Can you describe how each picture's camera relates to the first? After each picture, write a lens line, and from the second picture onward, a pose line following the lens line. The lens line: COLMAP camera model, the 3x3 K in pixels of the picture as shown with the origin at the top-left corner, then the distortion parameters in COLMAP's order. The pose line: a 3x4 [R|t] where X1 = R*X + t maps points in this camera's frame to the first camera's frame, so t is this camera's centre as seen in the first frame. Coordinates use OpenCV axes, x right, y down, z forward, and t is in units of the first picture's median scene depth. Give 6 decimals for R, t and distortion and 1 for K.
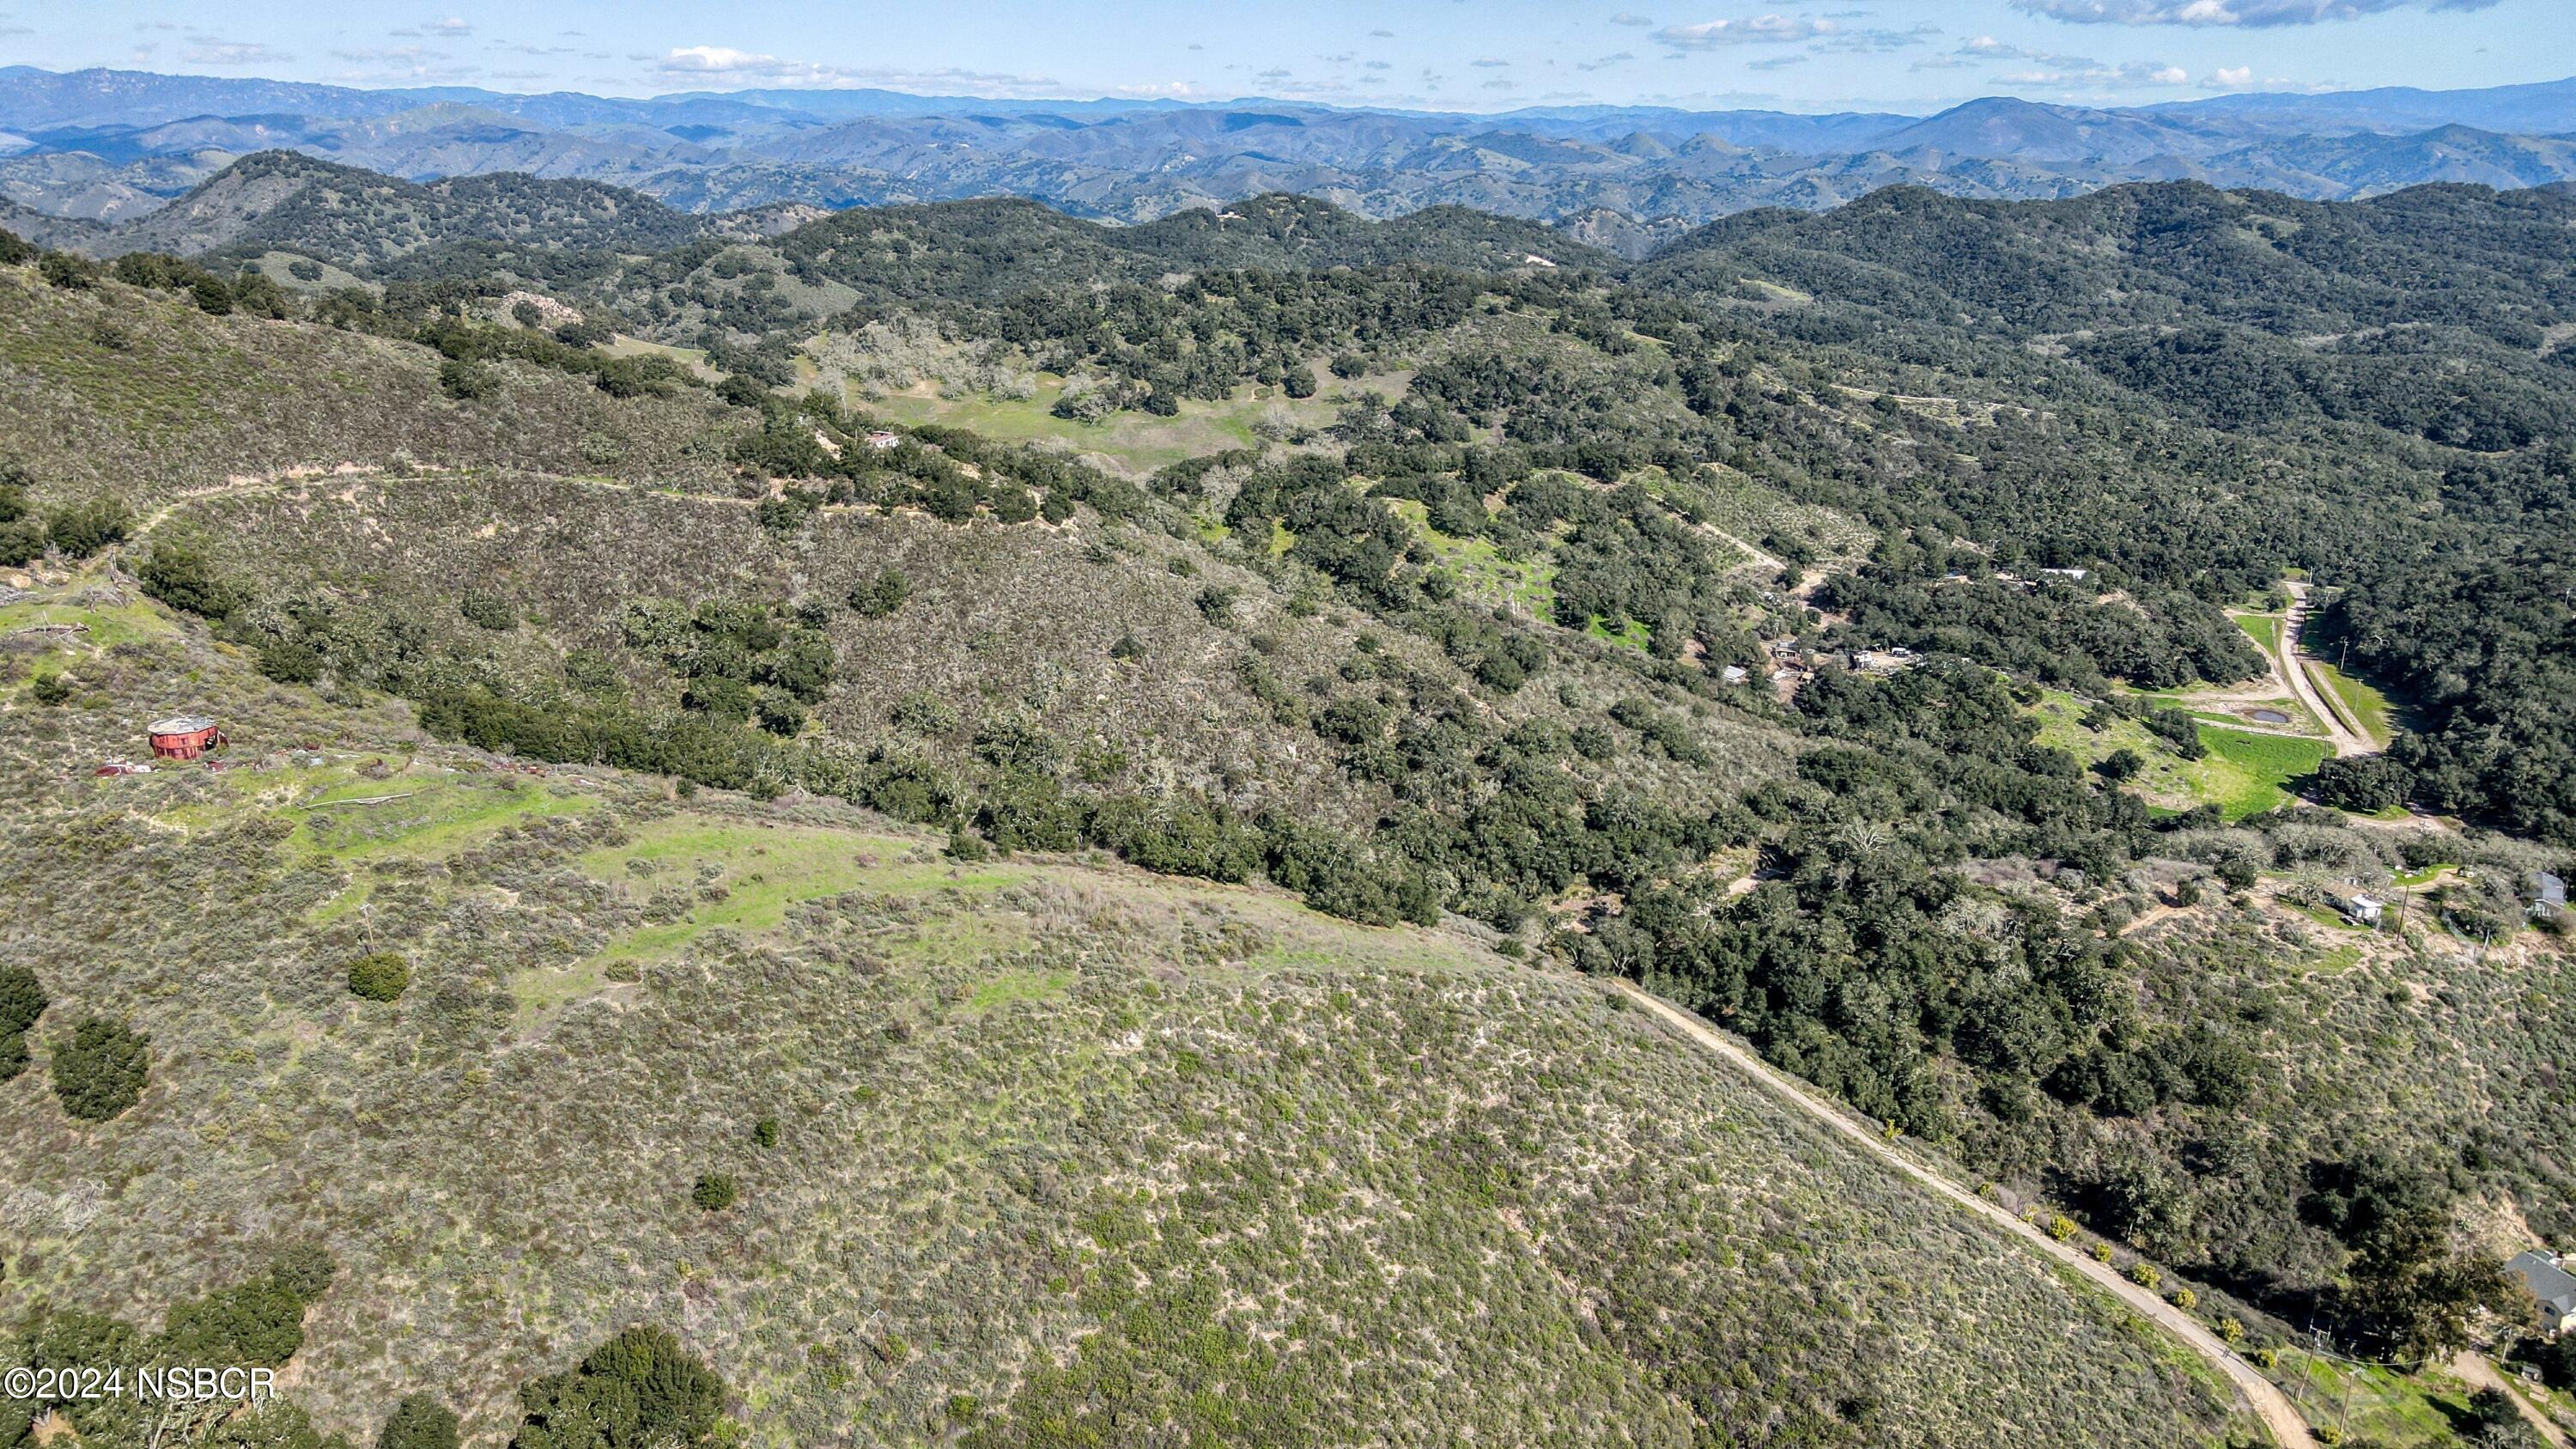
lens RADIAL K [[1908.1, 0, 1268.2], [0, 1908.1, 704.7], [0, 0, 1]] dist [-0.008298, 0.044707]
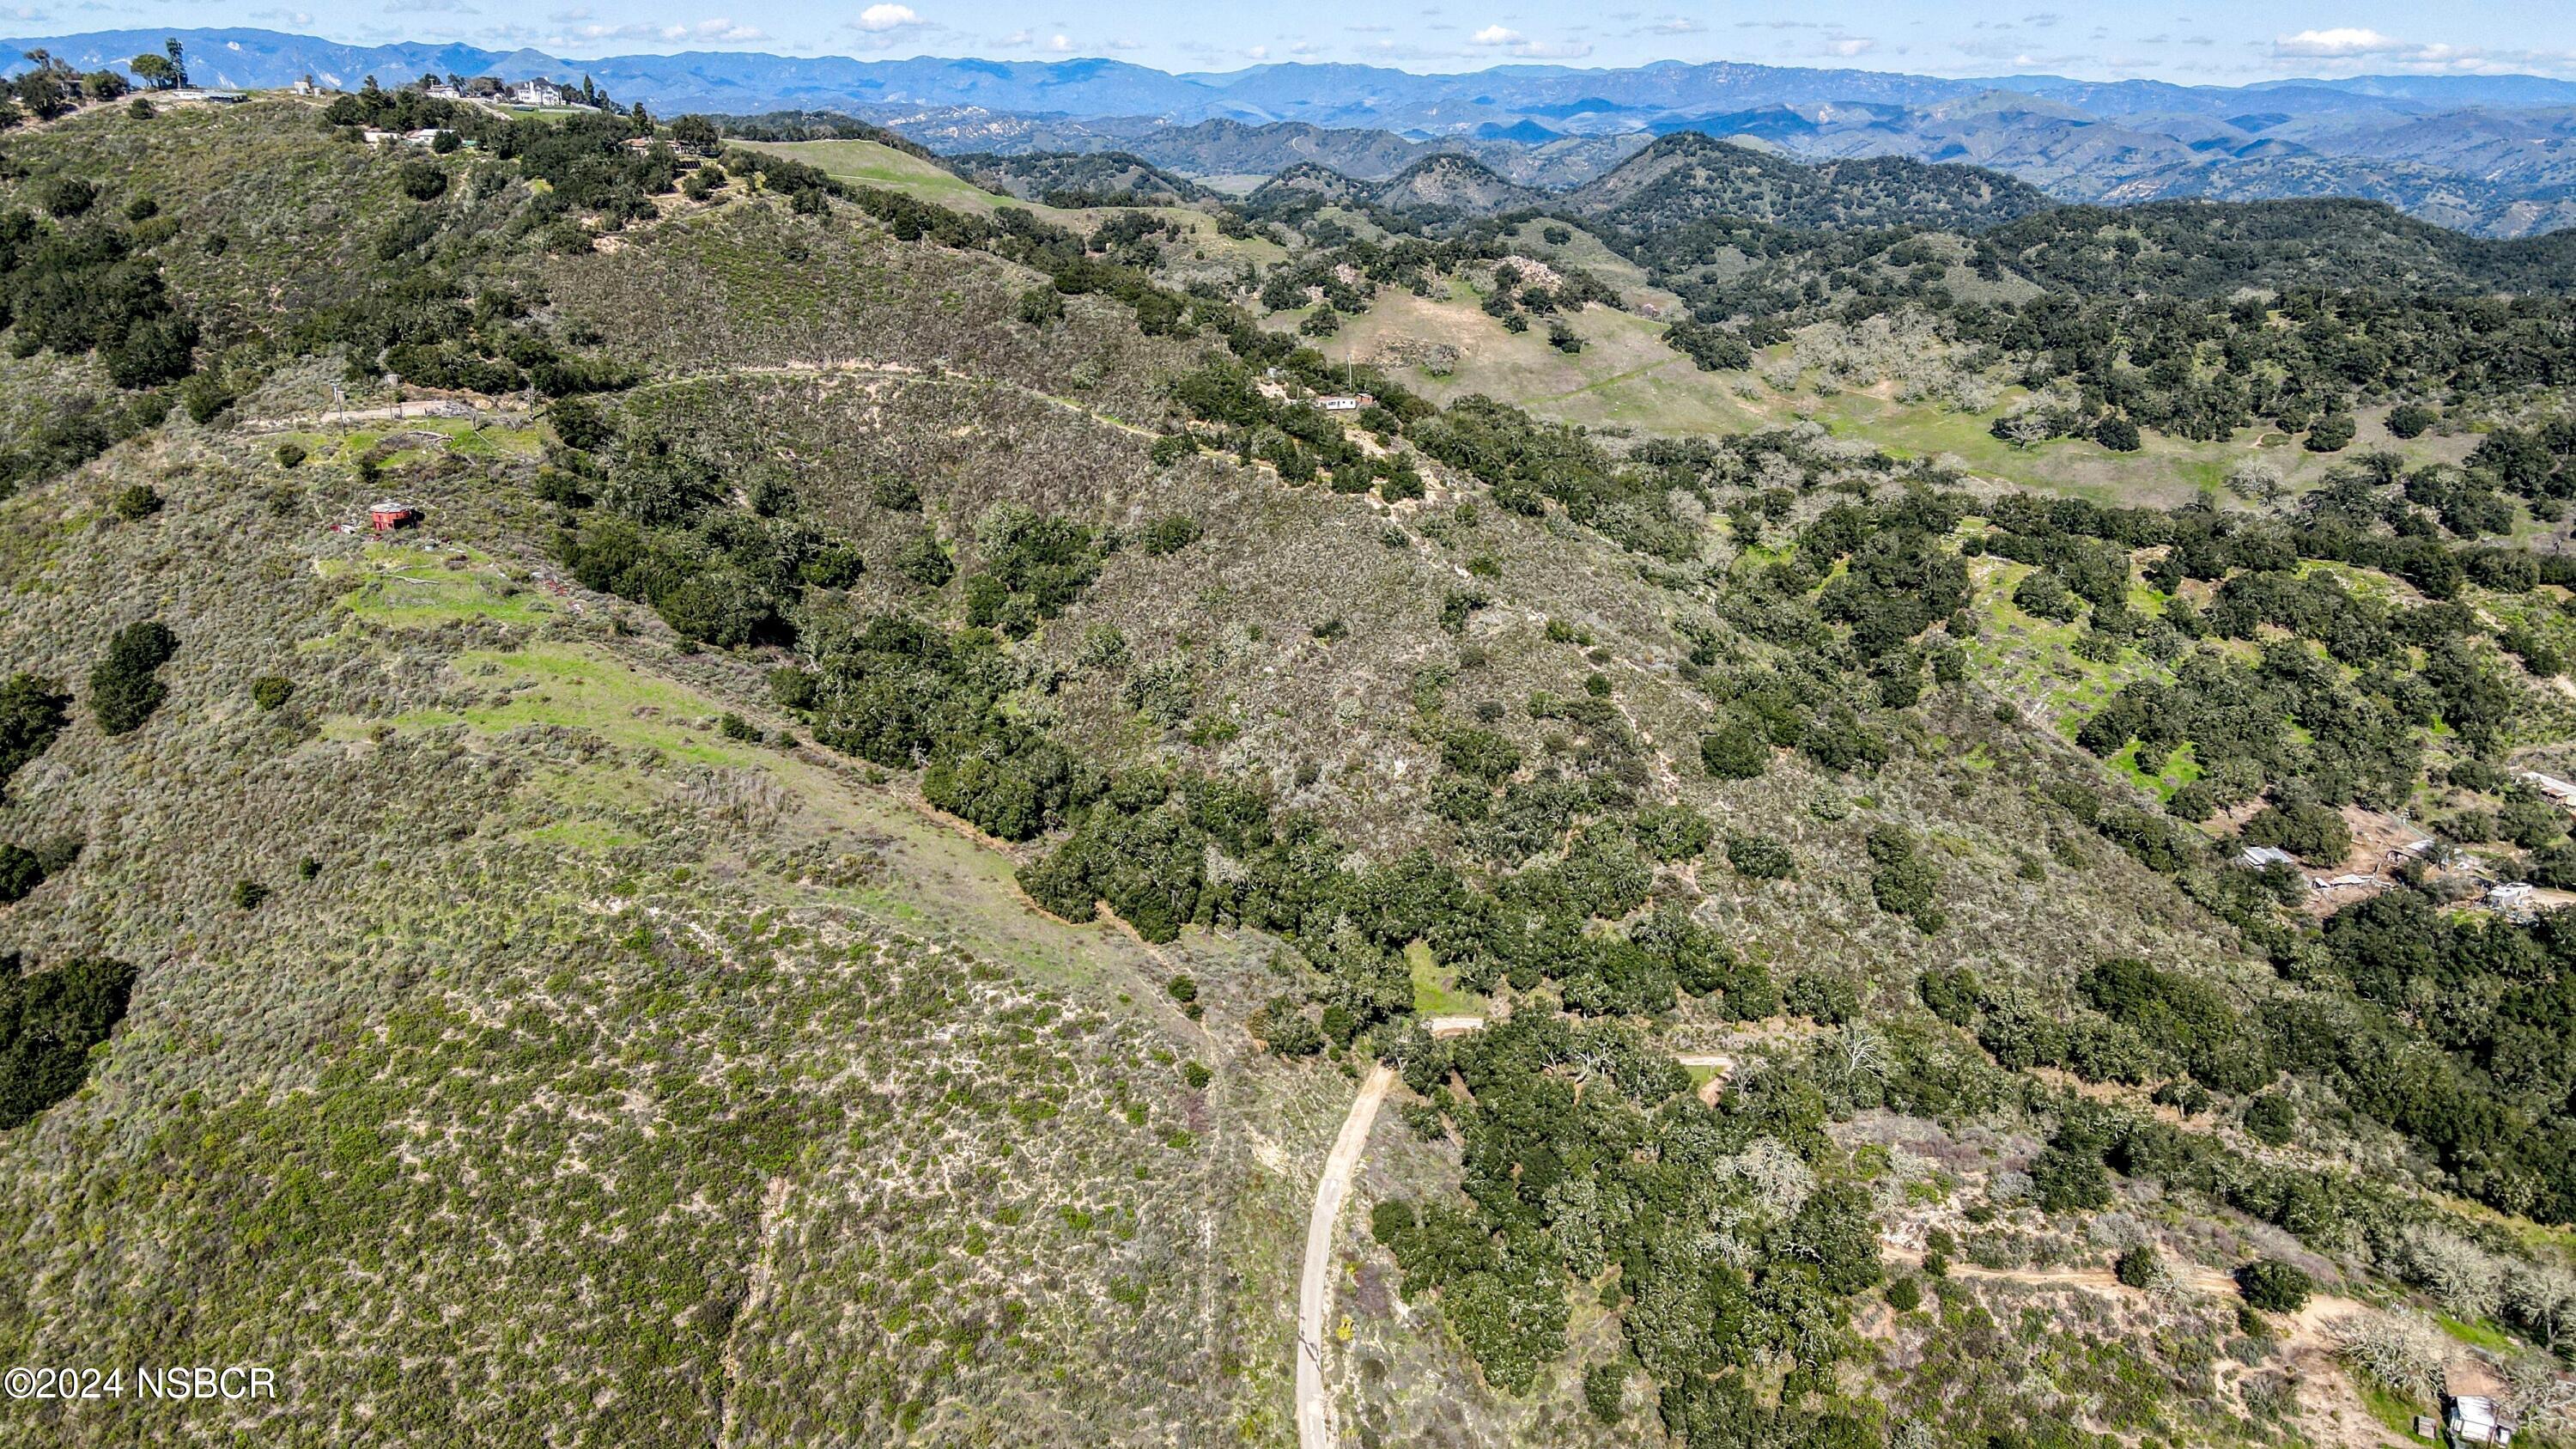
lens RADIAL K [[1908.1, 0, 1268.5], [0, 1908.1, 710.4], [0, 0, 1]] dist [-0.008298, 0.044707]
pose [[0.725392, 0.219932, -0.652255, 0.248151], [-0.214602, 0.972612, 0.089287, -0.031595], [0.654028, 0.075208, 0.752722, 0.111799]]
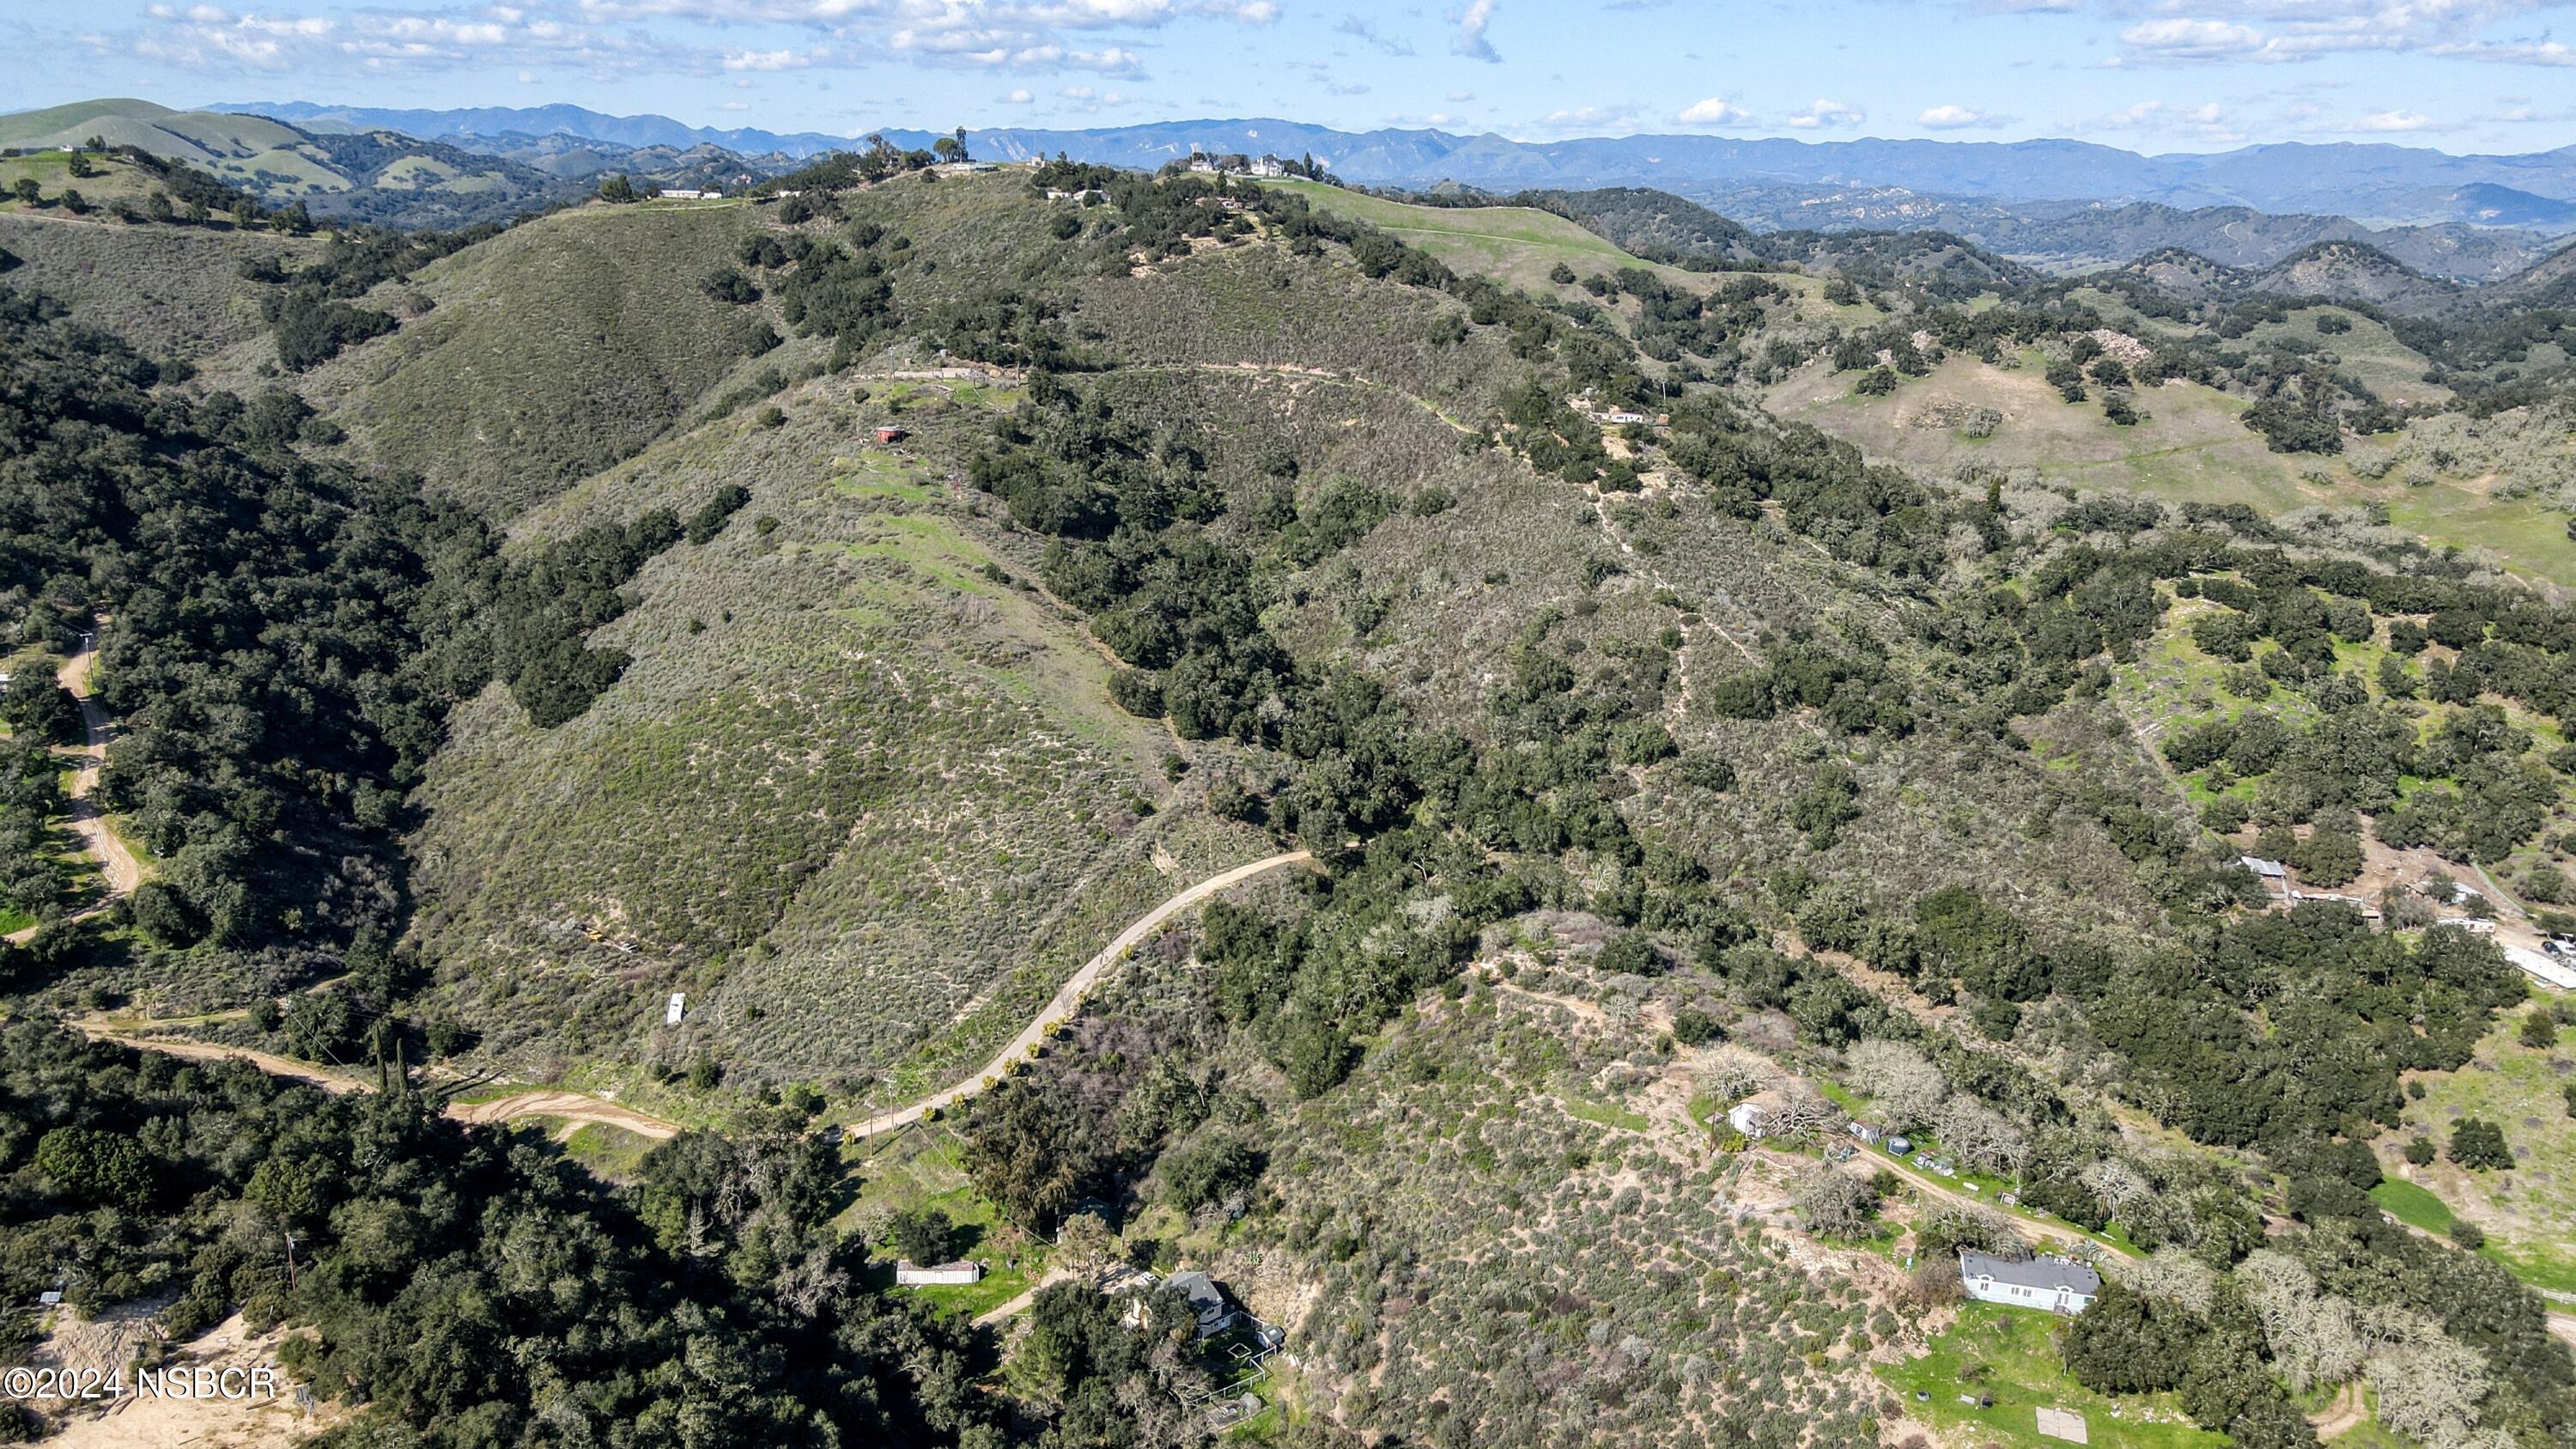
lens RADIAL K [[1908.1, 0, 1266.0], [0, 1908.1, 706.8], [0, 0, 1]] dist [-0.008298, 0.044707]
pose [[0.332955, 0.264955, -0.904953, 0.460192], [-0.295183, 0.940762, 0.166834, -0.051349], [0.895549, 0.211579, 0.391442, 0.180124]]
